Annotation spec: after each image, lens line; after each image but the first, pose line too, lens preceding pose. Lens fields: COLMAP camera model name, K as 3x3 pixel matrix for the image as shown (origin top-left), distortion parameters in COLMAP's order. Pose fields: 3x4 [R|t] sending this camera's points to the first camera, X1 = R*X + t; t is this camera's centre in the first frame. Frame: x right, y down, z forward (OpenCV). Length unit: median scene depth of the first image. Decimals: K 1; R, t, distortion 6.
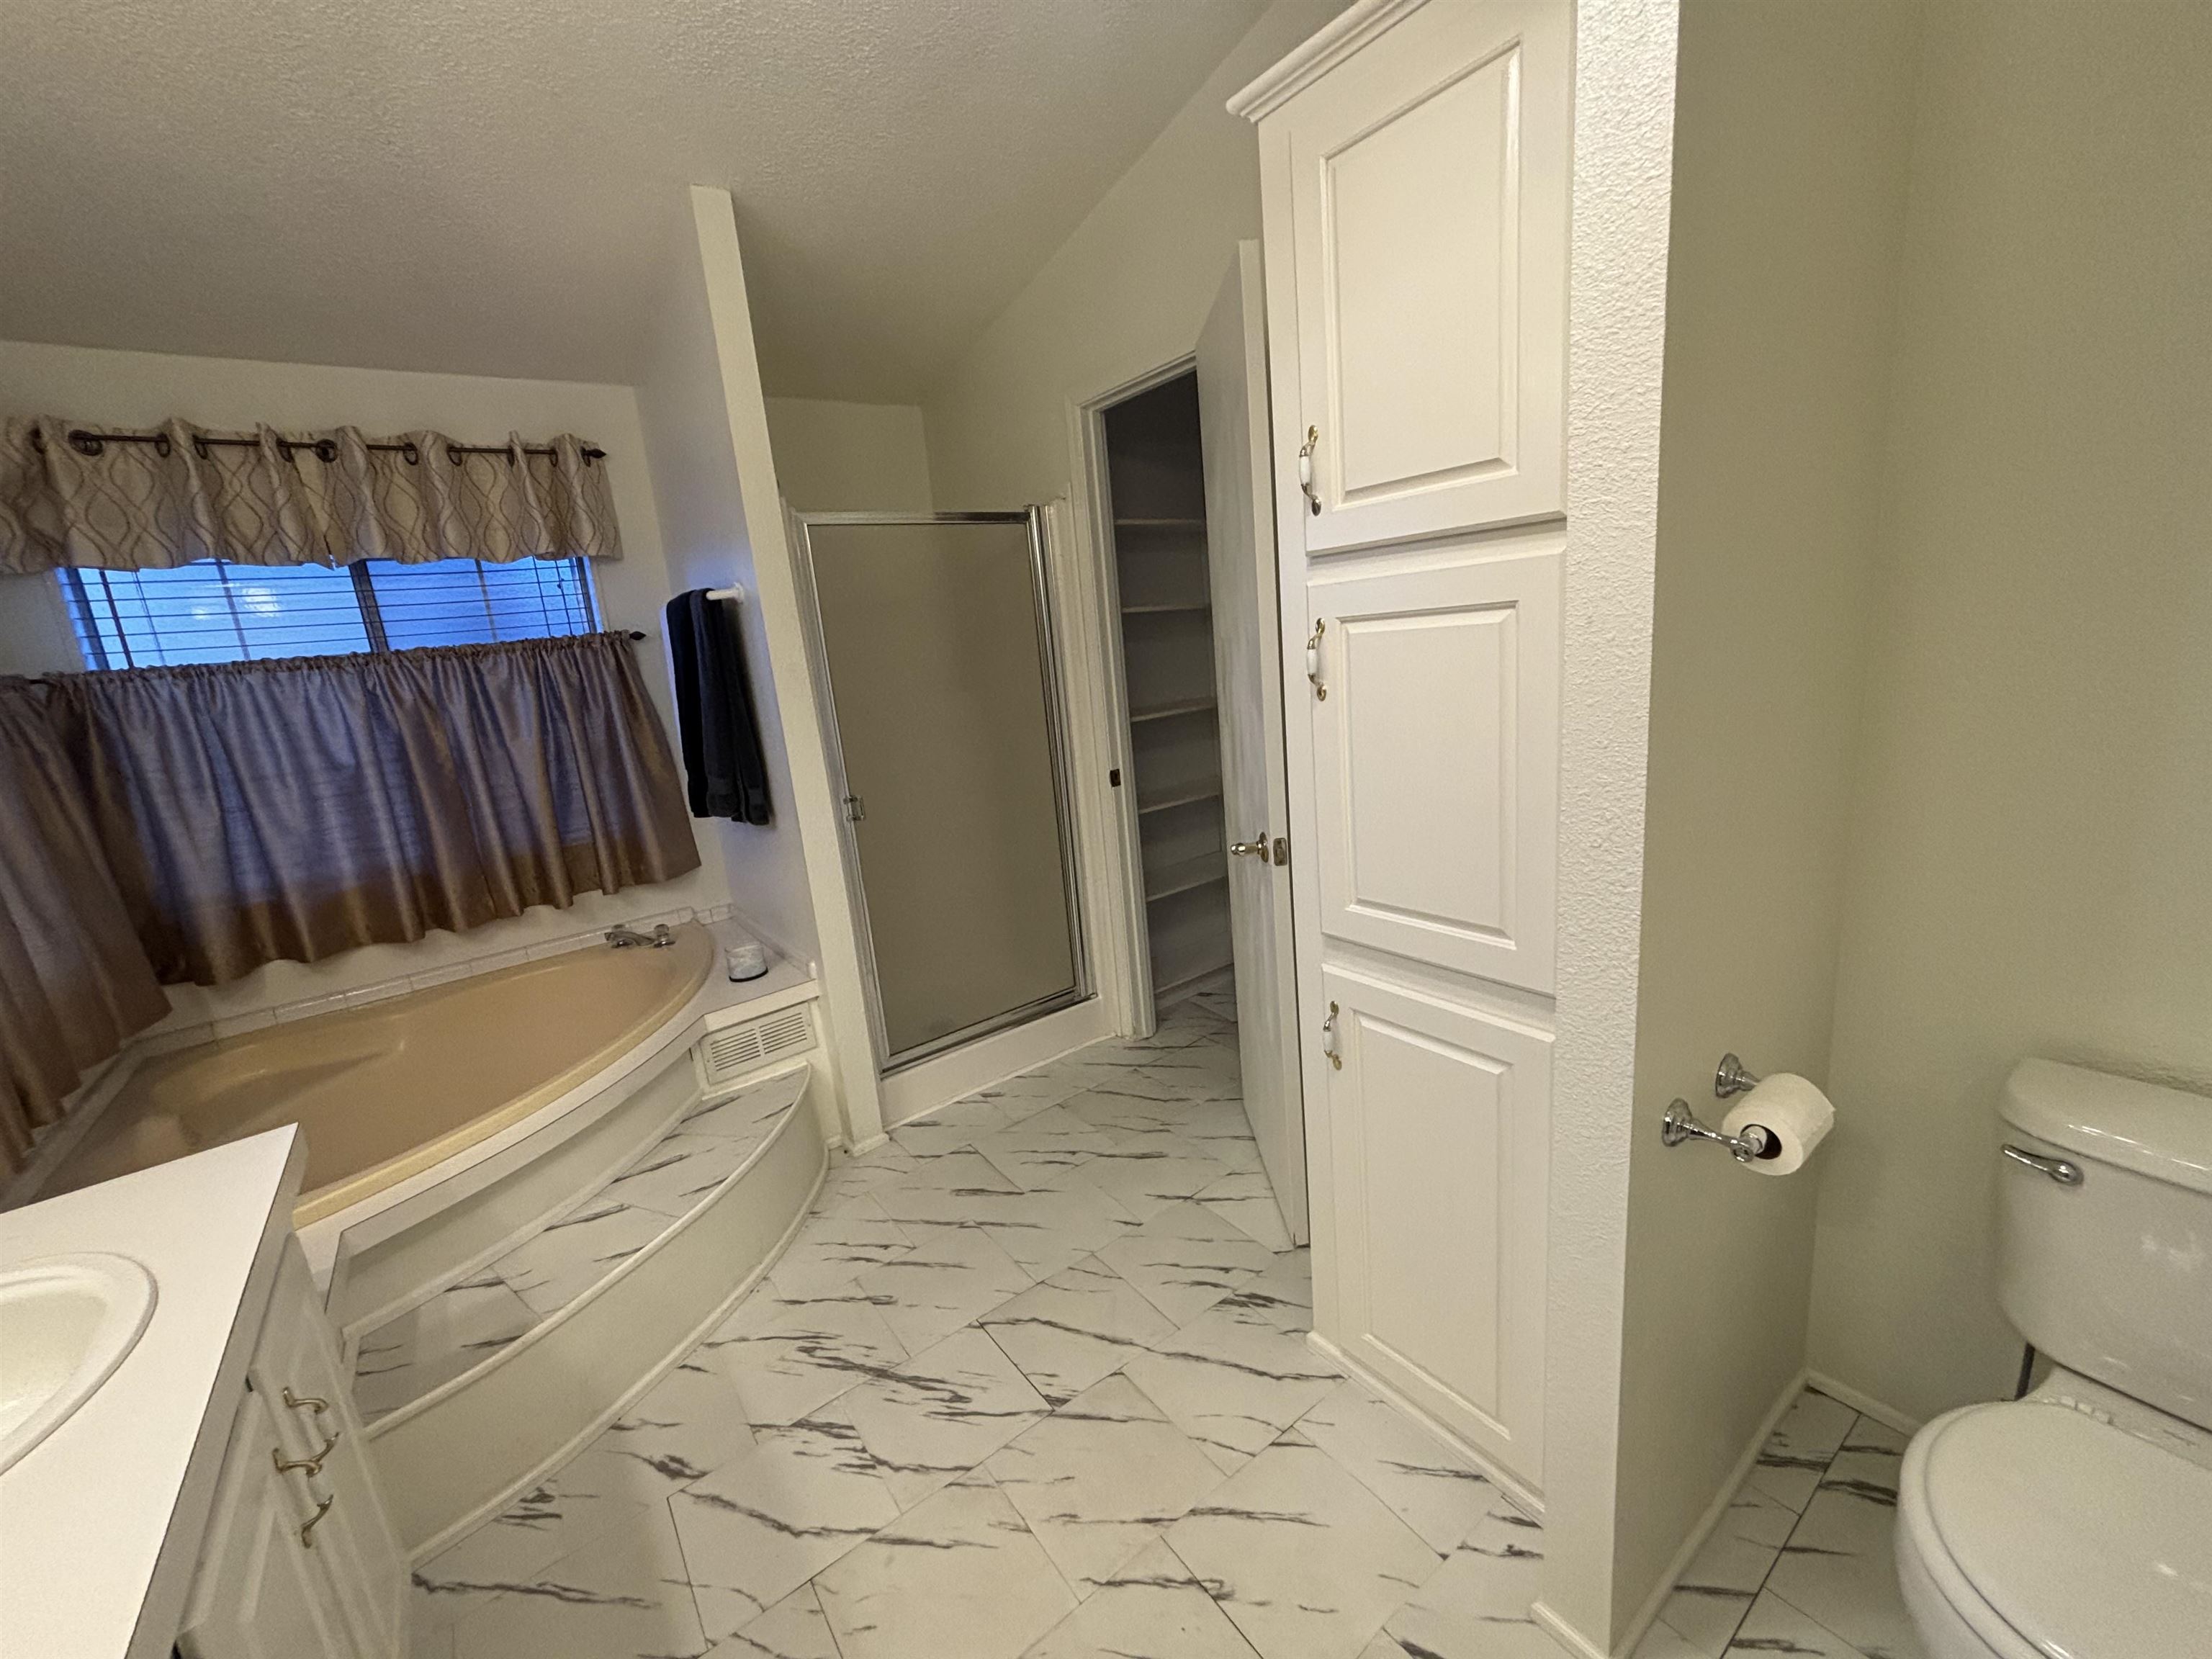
lens RADIAL K [[884.0, 0, 1102.4], [0, 884.0, 817.7], [0, 0, 1]] dist [0.003067, -0.000483]
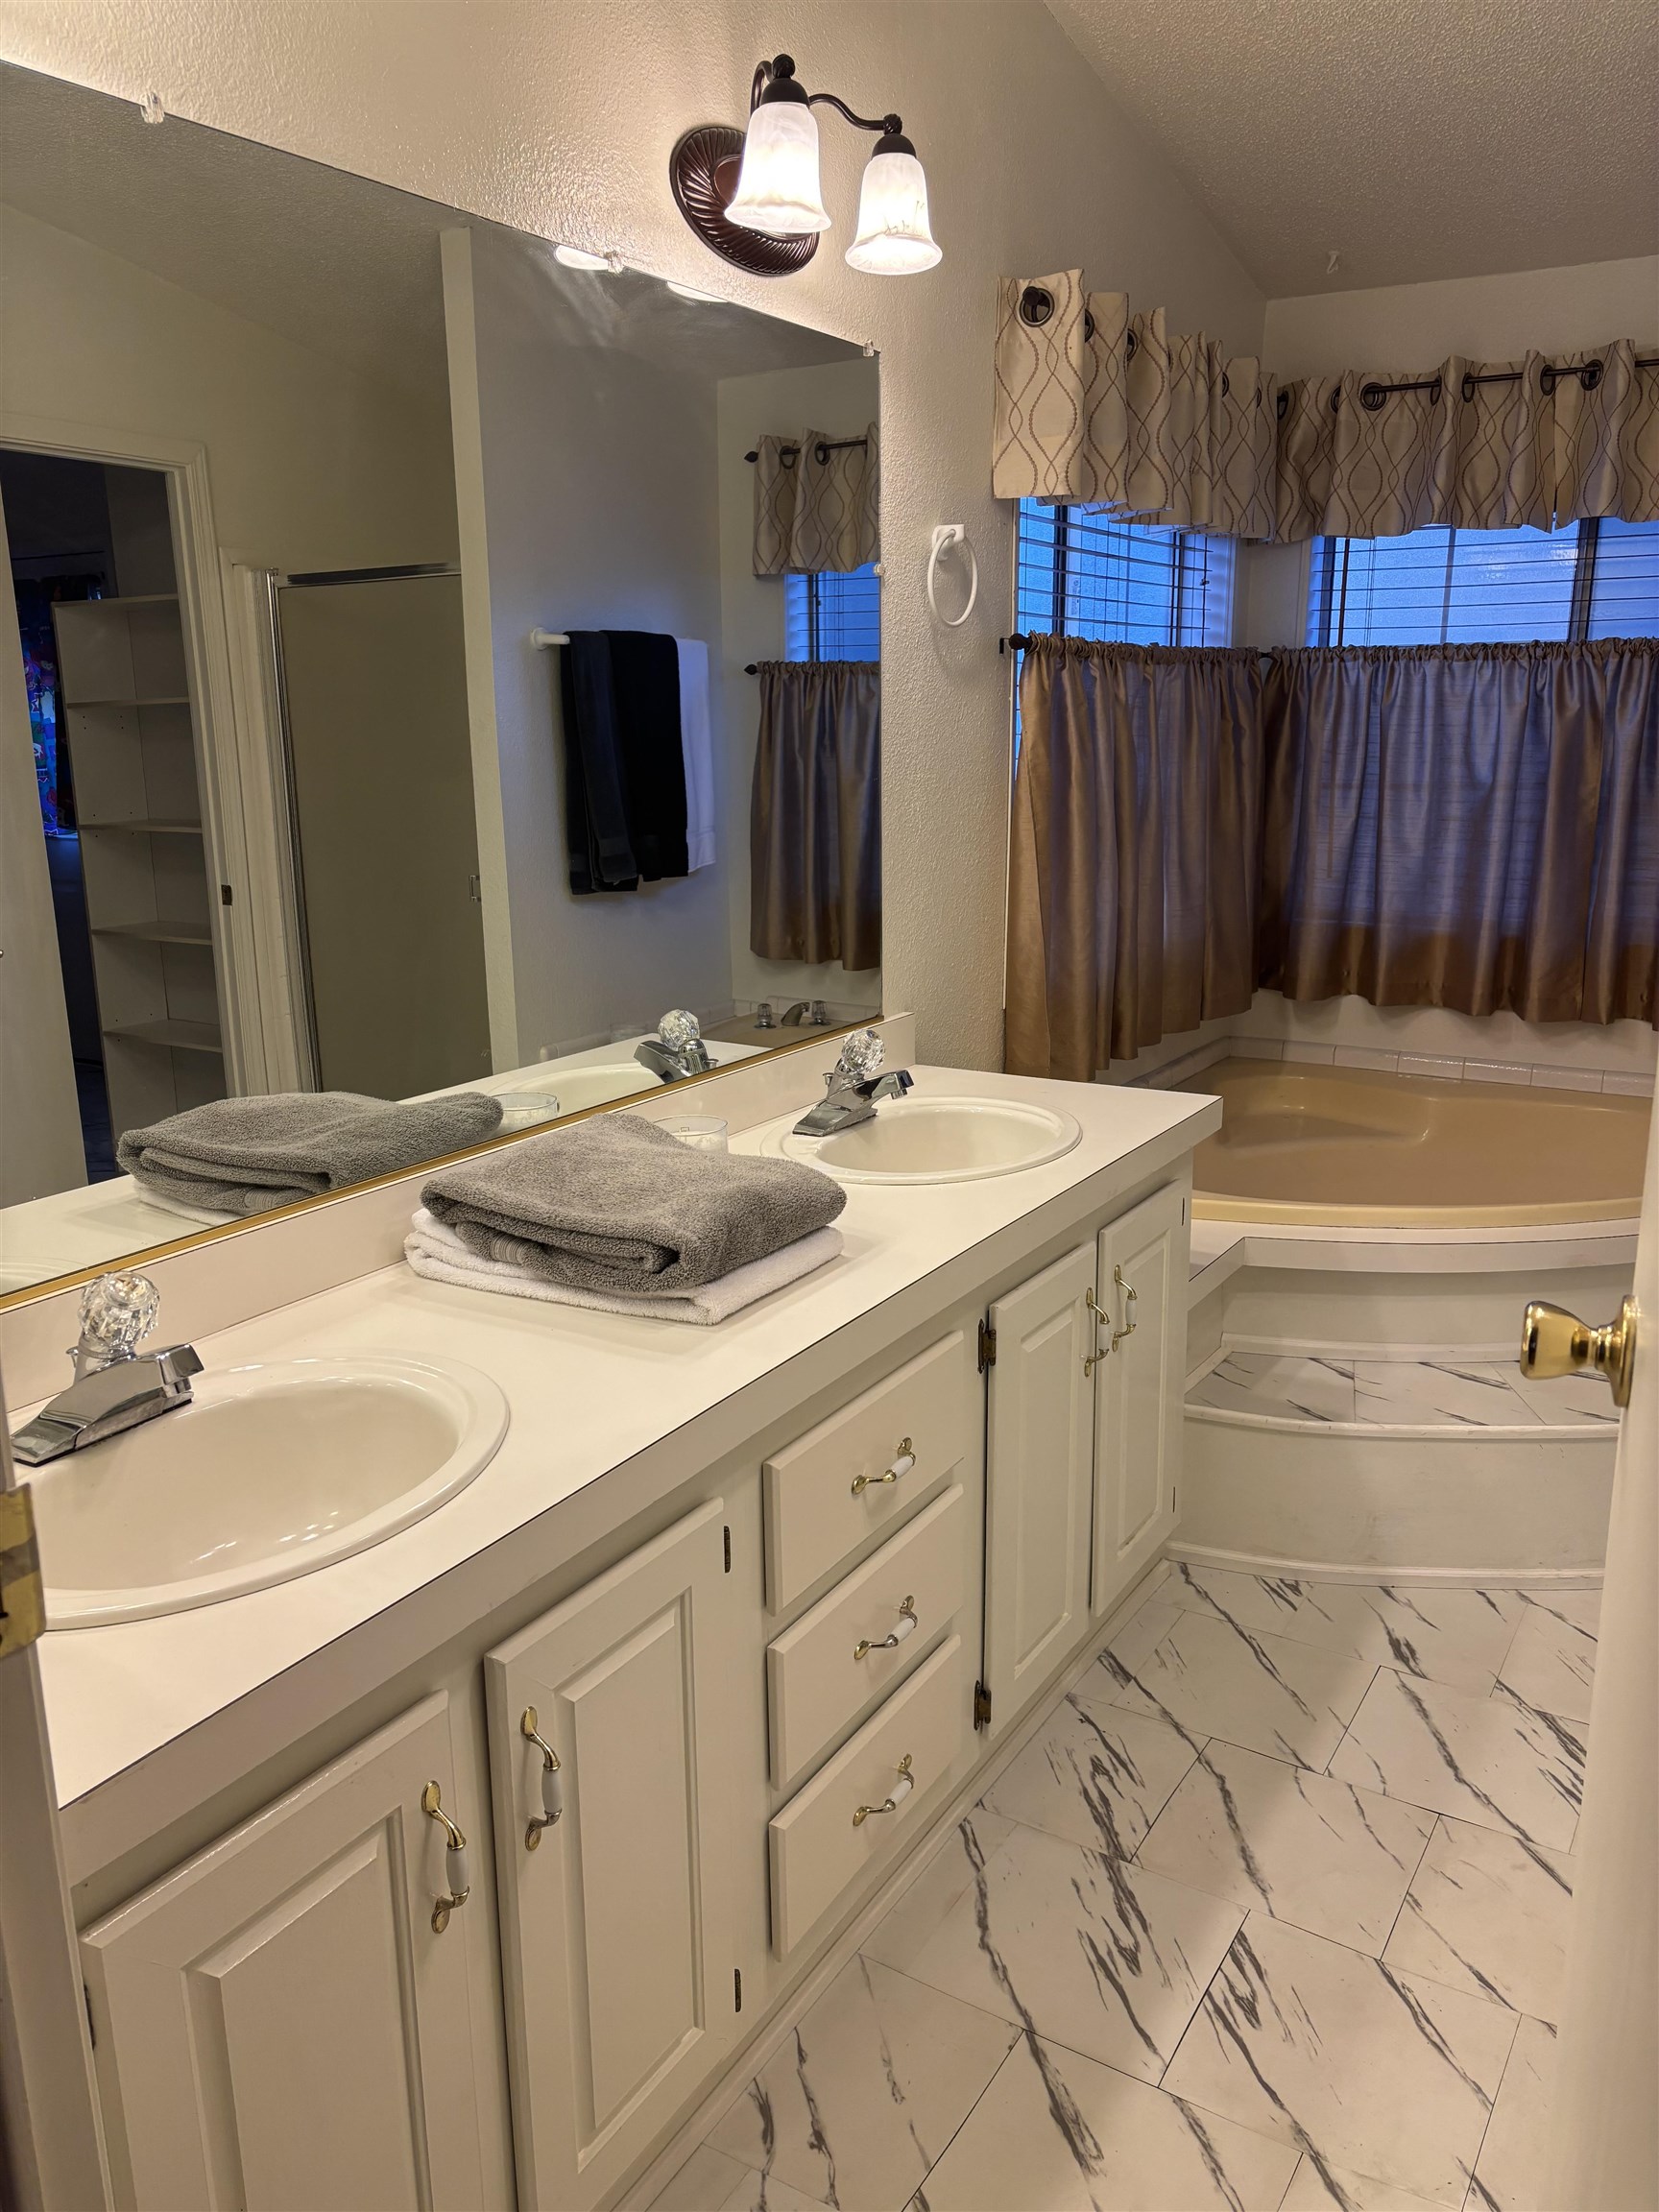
lens RADIAL K [[1672.5, 0, 827.3], [0, 1672.5, 1108.4], [0, 0, 1]] dist [0.016496, 0.004806]
pose [[0.365173, 0.303682, -0.880015, 0.384426], [-0.222702, 0.946347, 0.234160, -0.004352], [0.903910, 0.110472, 0.413211, -0.144606]]
